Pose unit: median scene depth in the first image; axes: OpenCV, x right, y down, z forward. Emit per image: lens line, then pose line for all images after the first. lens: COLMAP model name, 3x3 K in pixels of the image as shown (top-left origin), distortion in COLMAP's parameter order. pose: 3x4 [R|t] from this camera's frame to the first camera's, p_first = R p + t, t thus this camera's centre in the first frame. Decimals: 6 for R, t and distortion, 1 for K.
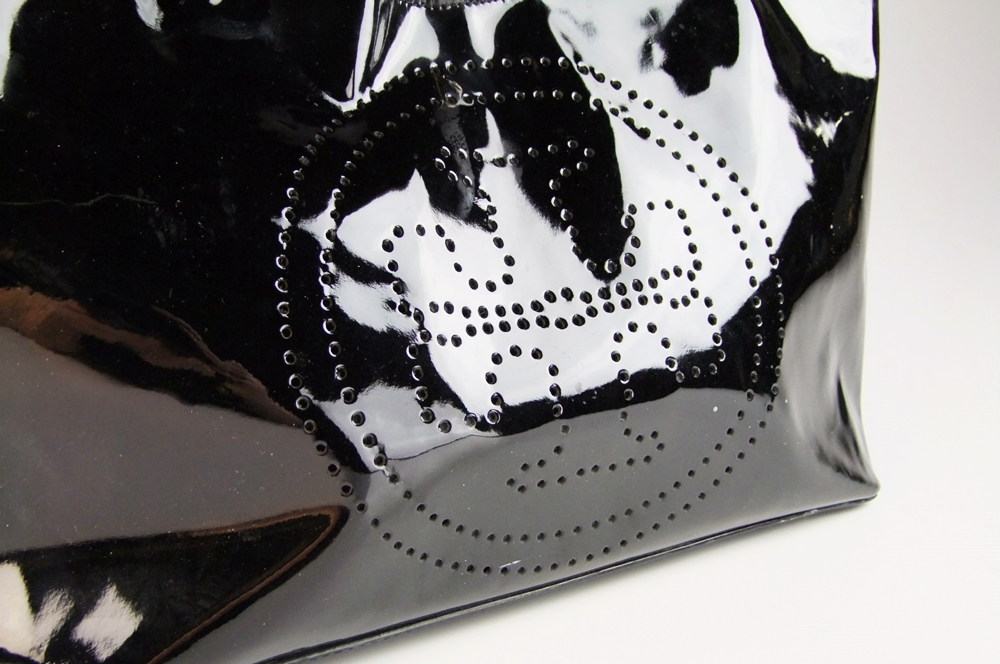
lens RADIAL K [[1127.3, 0, 500.0], [0, 1127.3, 331.2], [0, 0, 1]] dist [0.008573, 0.000000]
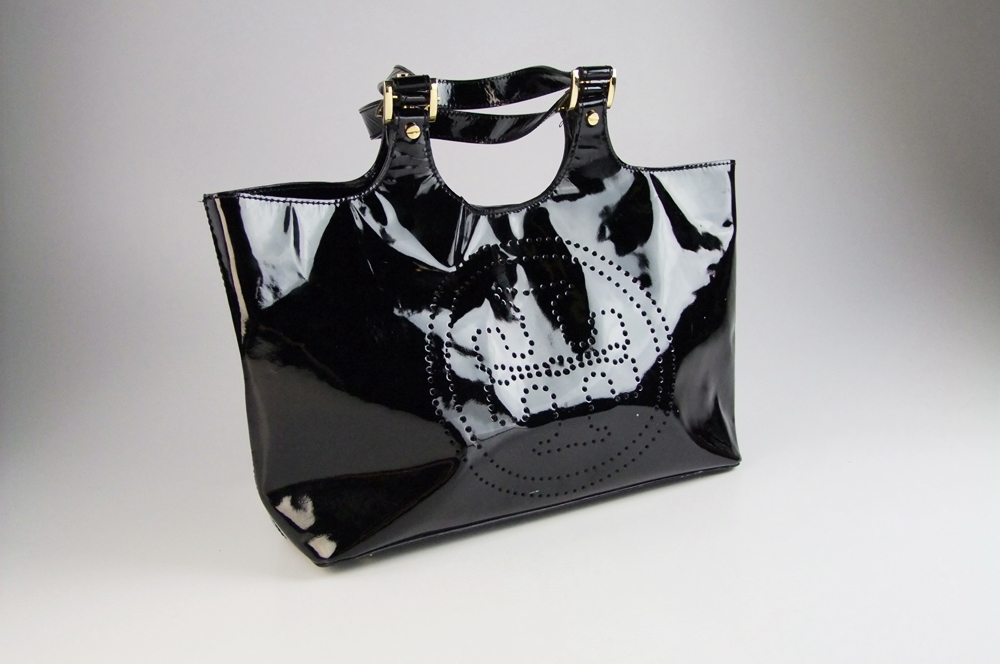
lens RADIAL K [[1091.9, 0, 498.3], [0, 1091.9, 332.5], [0, 0, 1]] dist [-0.140440, 0.000000]
pose [[0.999475, -0.015503, -0.028439, 0.004334], [0.014594, 0.999385, -0.031887, -0.018784], [0.028916, 0.031455, 0.999087, -0.948114]]
